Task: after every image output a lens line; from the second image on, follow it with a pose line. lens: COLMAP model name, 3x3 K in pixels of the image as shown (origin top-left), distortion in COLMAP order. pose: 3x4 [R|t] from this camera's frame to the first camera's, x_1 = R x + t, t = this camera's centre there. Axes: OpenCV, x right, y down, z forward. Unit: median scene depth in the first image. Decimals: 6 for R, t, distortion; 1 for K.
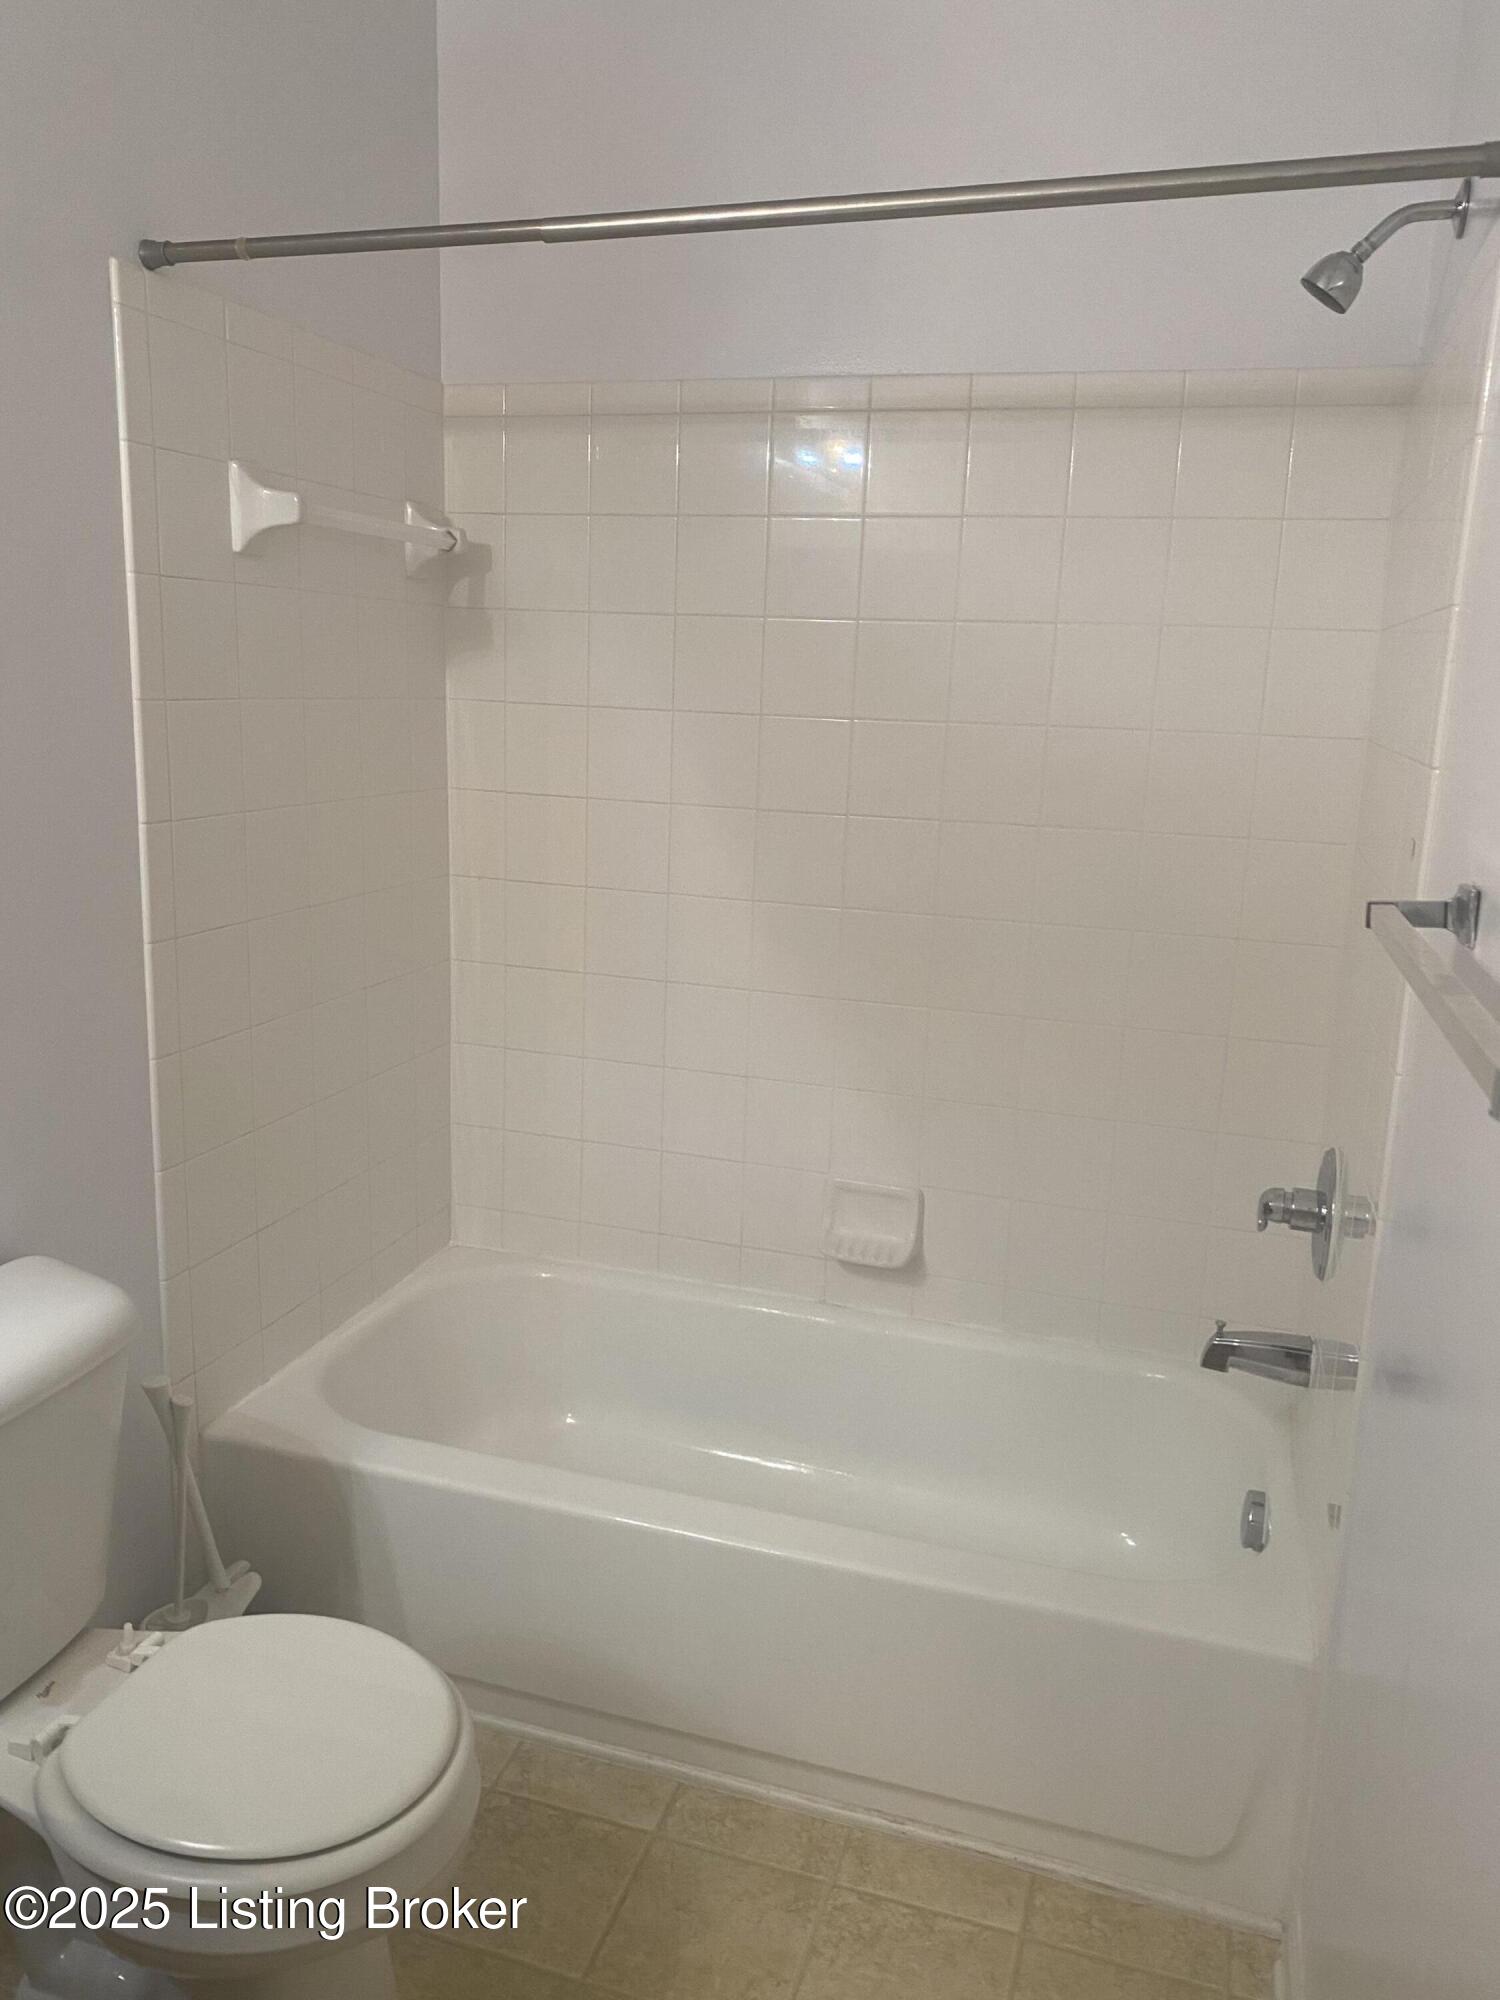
lens RADIAL K [[1522.7, 0, 742.8], [0, 1522.7, 987.3], [0, 0, 1]] dist [0.016190, -0.007135]
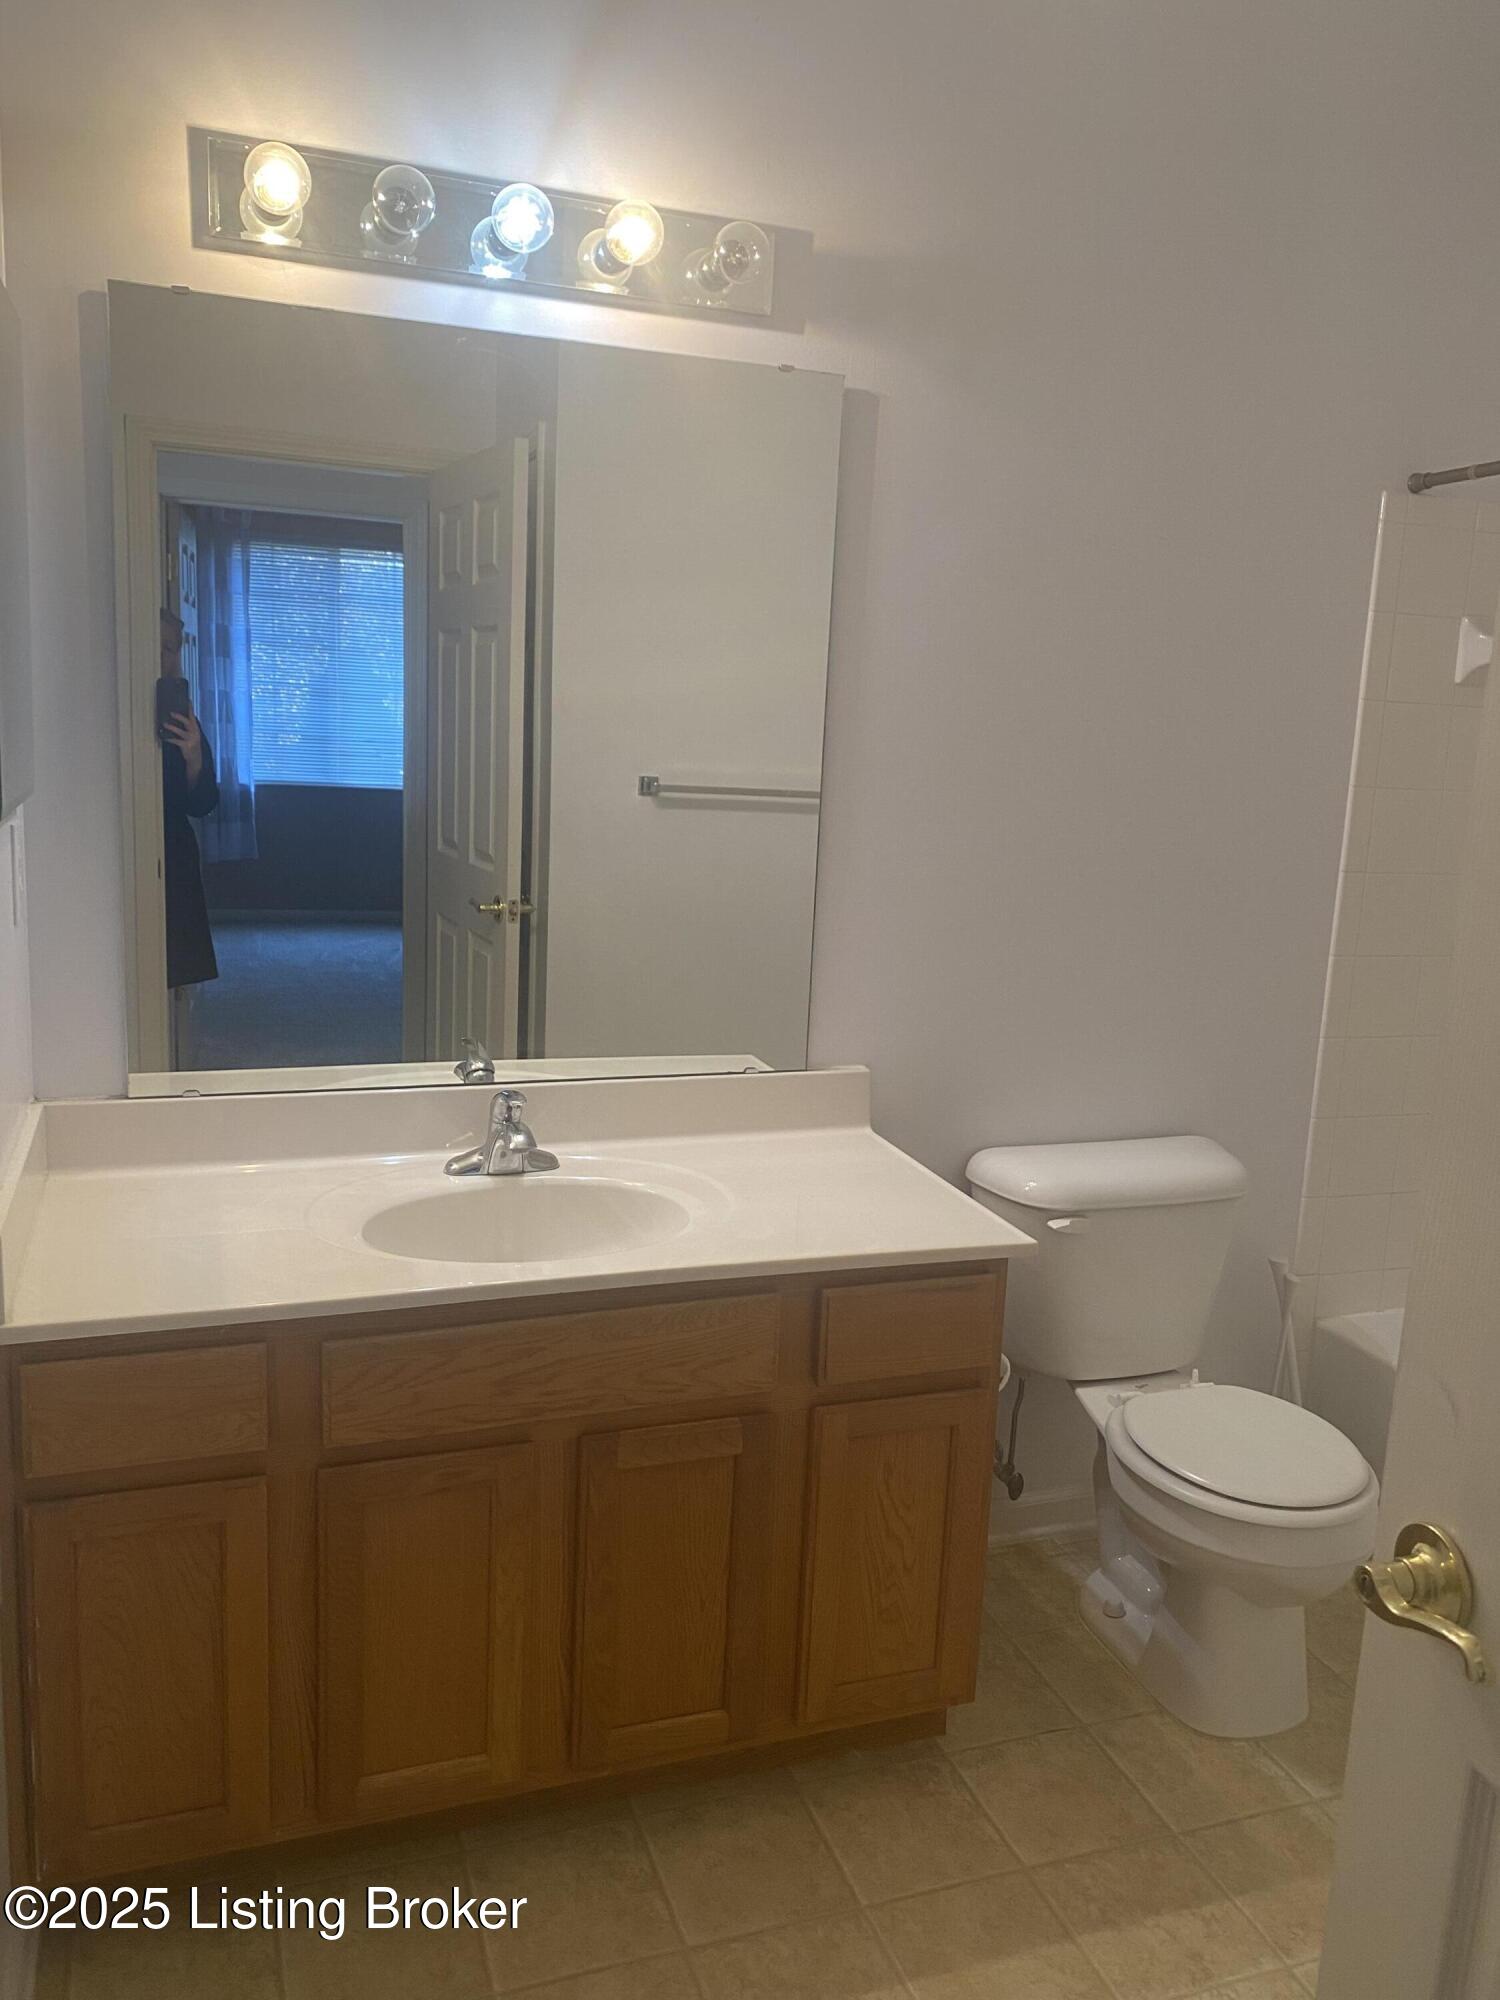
lens RADIAL K [[1522.7, 0, 742.8], [0, 1522.7, 987.3], [0, 0, 1]] dist [0.016190, -0.007135]
pose [[0.596394, 0.129354, -0.792201, 0.428959], [-0.186166, 0.982310, 0.020245, 0.075598], [0.780805, 0.135407, 0.609925, -0.304589]]
